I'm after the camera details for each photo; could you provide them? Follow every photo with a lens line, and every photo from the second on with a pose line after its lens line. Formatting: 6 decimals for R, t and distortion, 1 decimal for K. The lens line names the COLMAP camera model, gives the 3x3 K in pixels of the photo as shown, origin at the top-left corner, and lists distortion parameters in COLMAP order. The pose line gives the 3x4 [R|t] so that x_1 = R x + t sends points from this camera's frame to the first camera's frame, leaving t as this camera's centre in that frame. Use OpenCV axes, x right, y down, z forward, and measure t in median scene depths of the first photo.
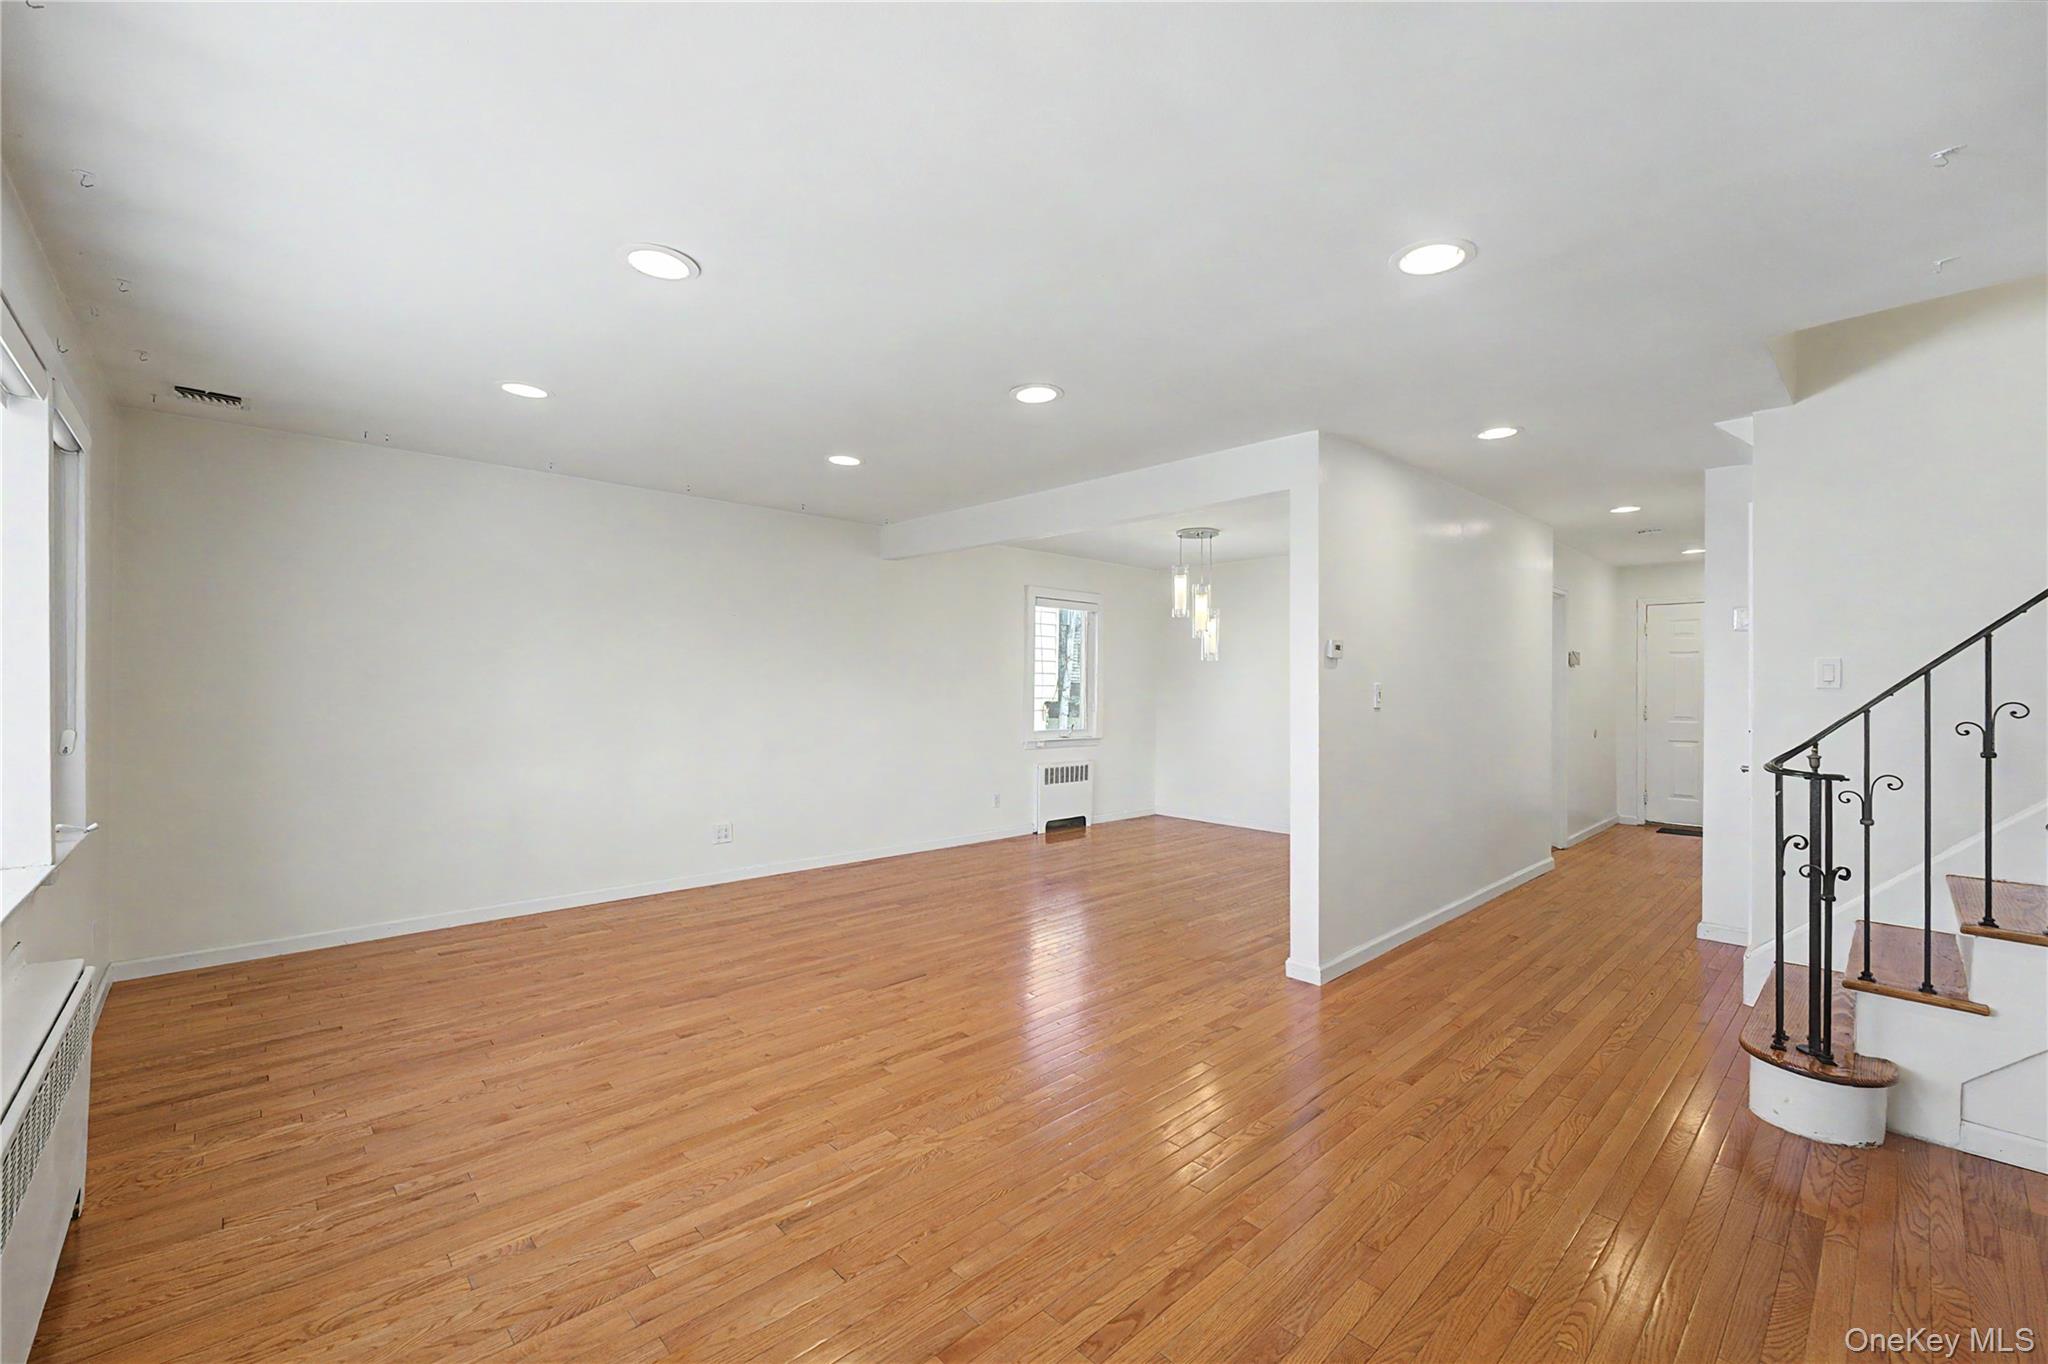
lens RADIAL K [[830.9, 0, 1006.0], [0, 830.9, 677.5], [0, 0, 1]] dist [0.001758, 0.000704]
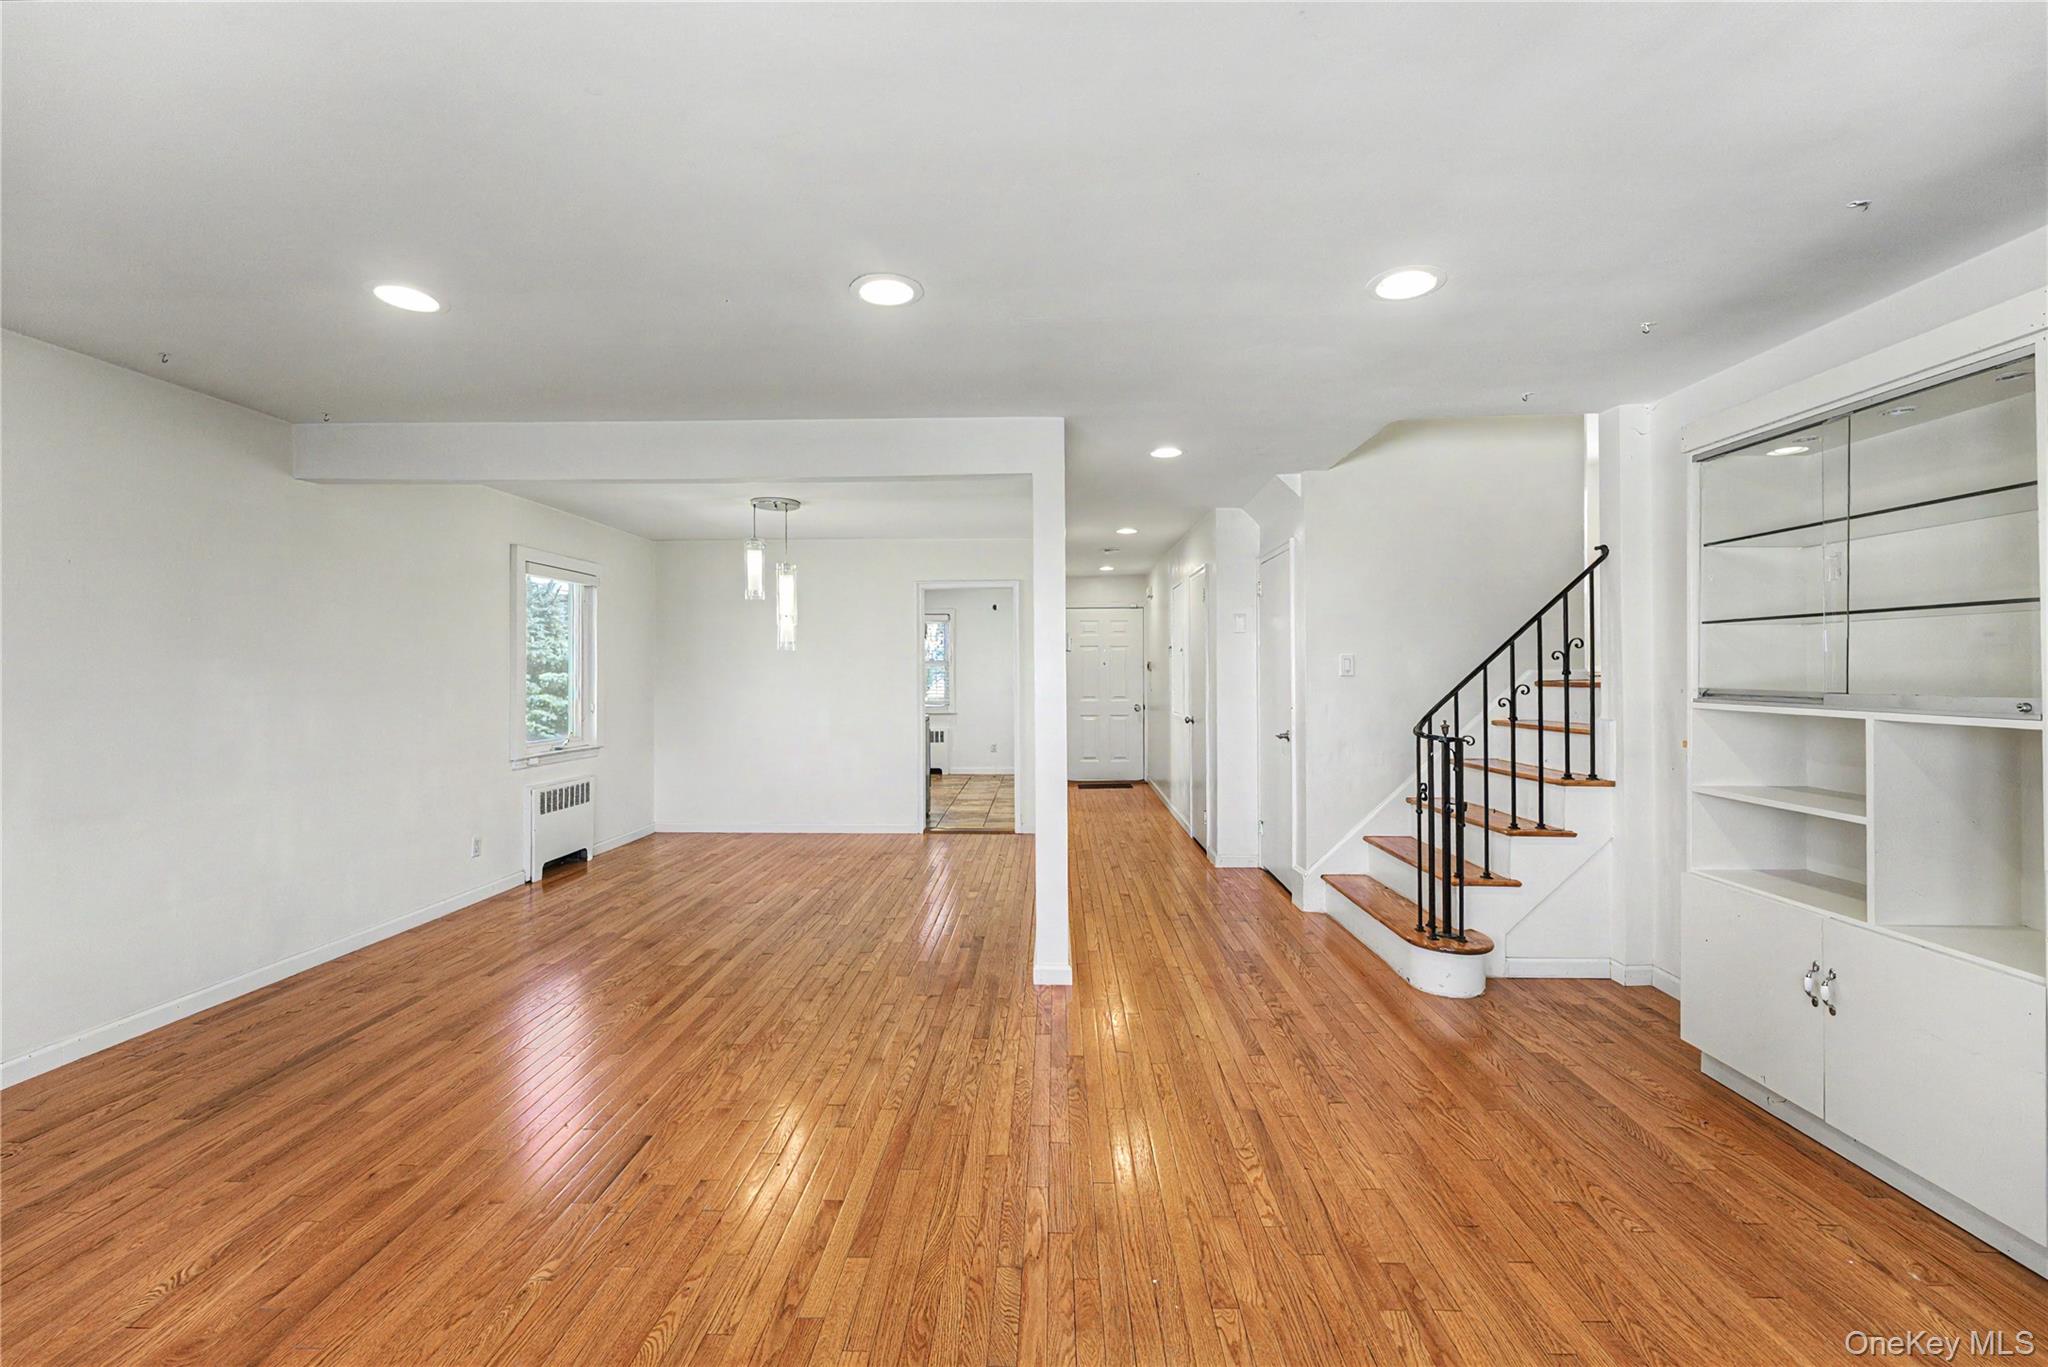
lens RADIAL K [[830.9, 0, 1022.5], [0, 830.9, 676.2], [0, 0, 1]] dist [0.001758, 0.000704]
pose [[0.706985, -0.013142, 0.707107, -0.261281], [0.004057, 0.999886, 0.014528, -0.006138], [-0.707217, -0.007402, 0.706958, 0.258207]]
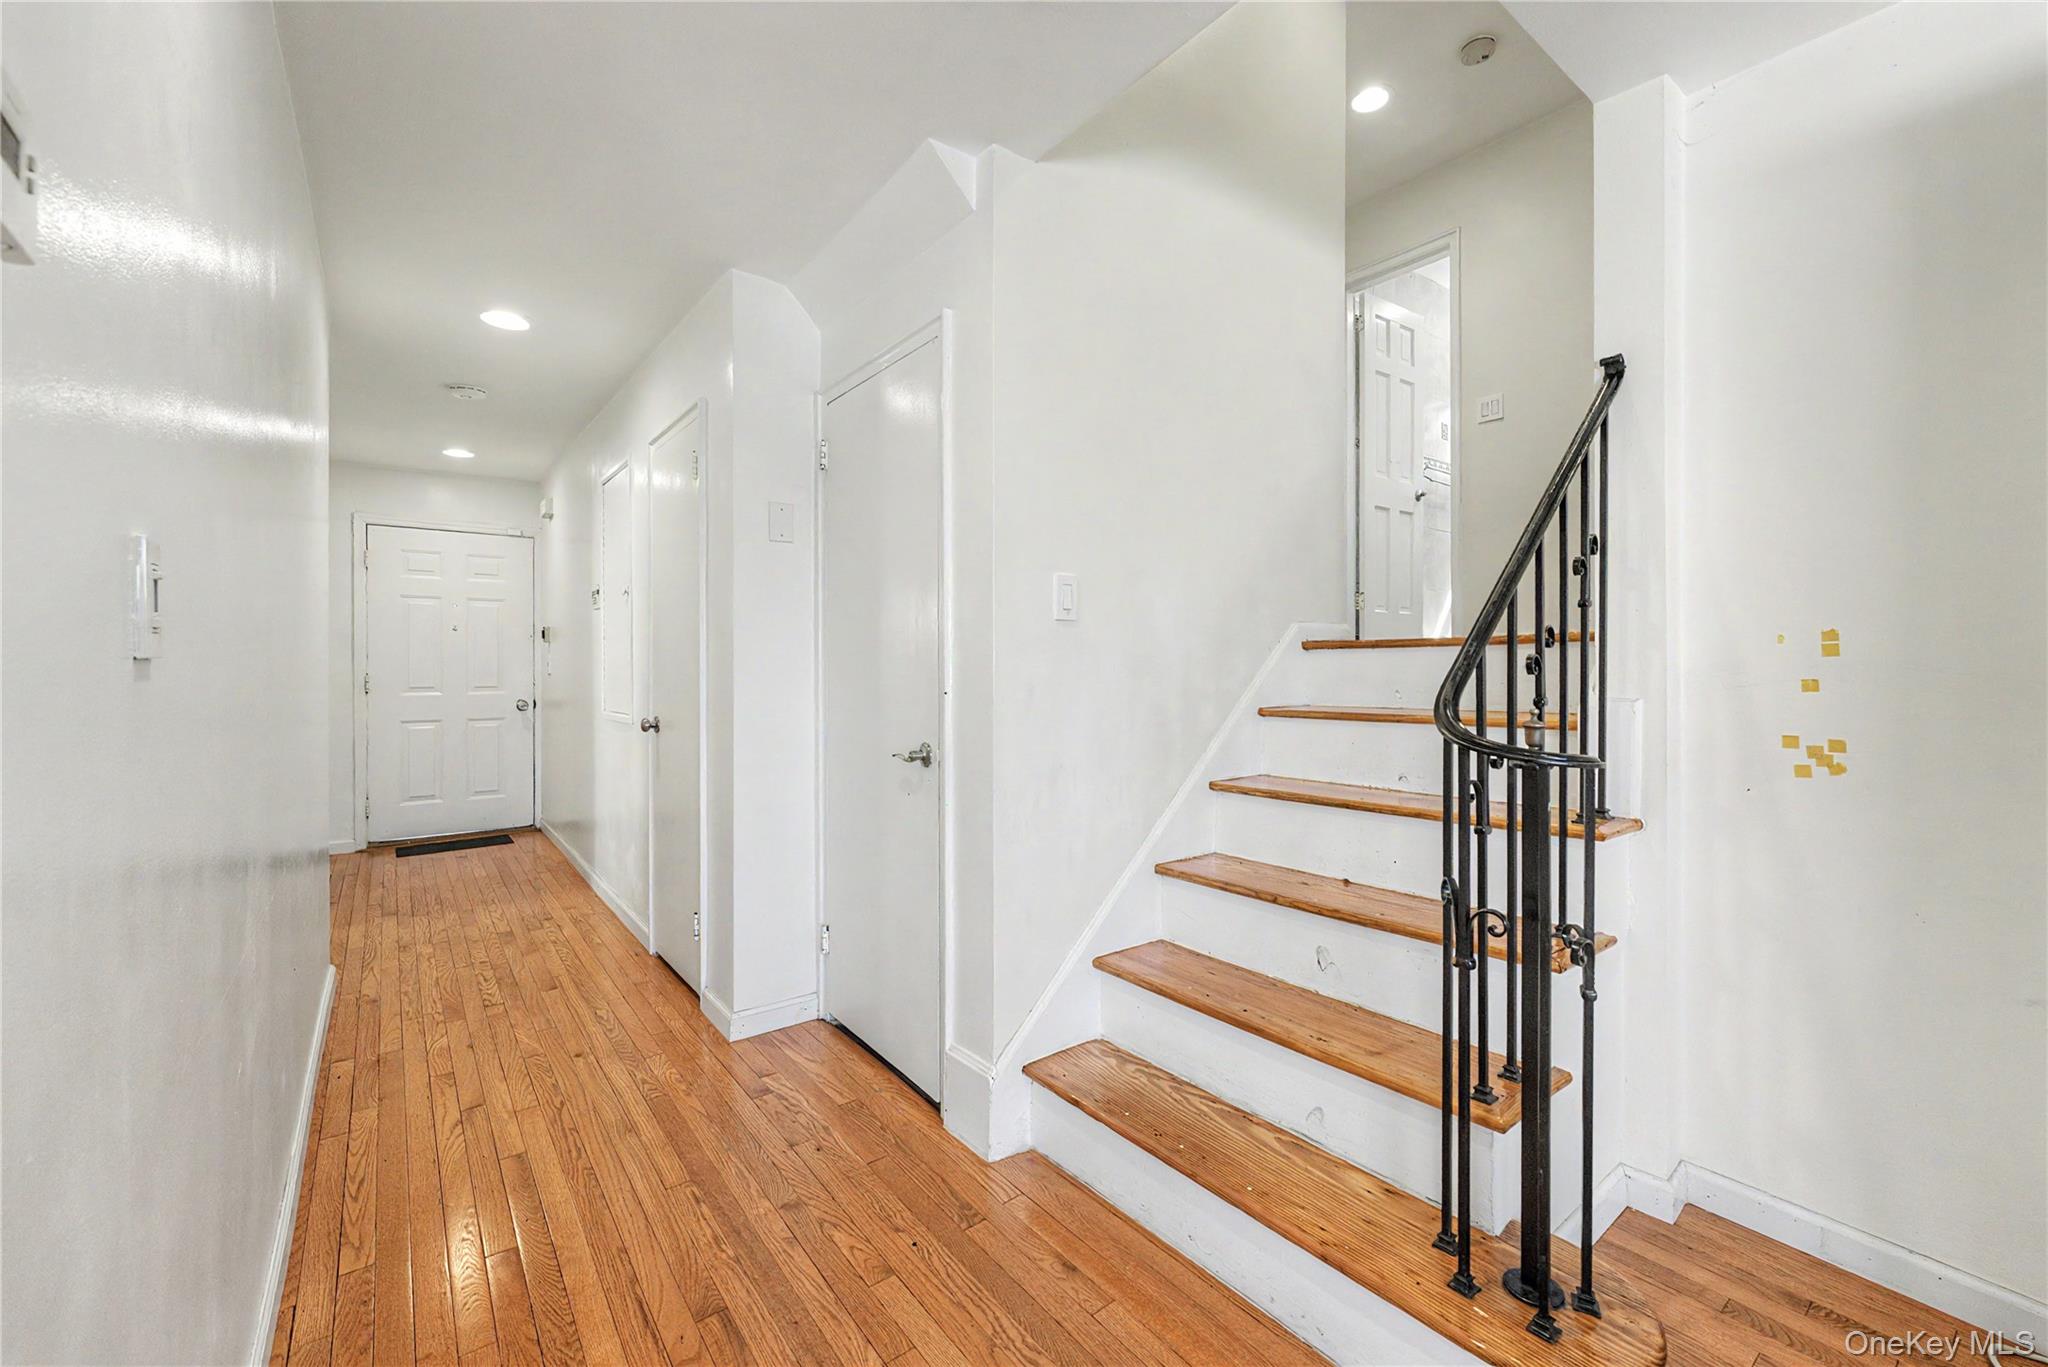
lens RADIAL K [[830.9, 0, 1042.8], [0, 830.9, 671.7], [0, 0, 1]] dist [0.001758, 0.000704]
pose [[0.081912, -0.013458, 0.996549, 0.218278], [-0.007651, 0.999871, 0.014132, 0.028716], [-0.996610, -0.008783, 0.081799, 0.633457]]
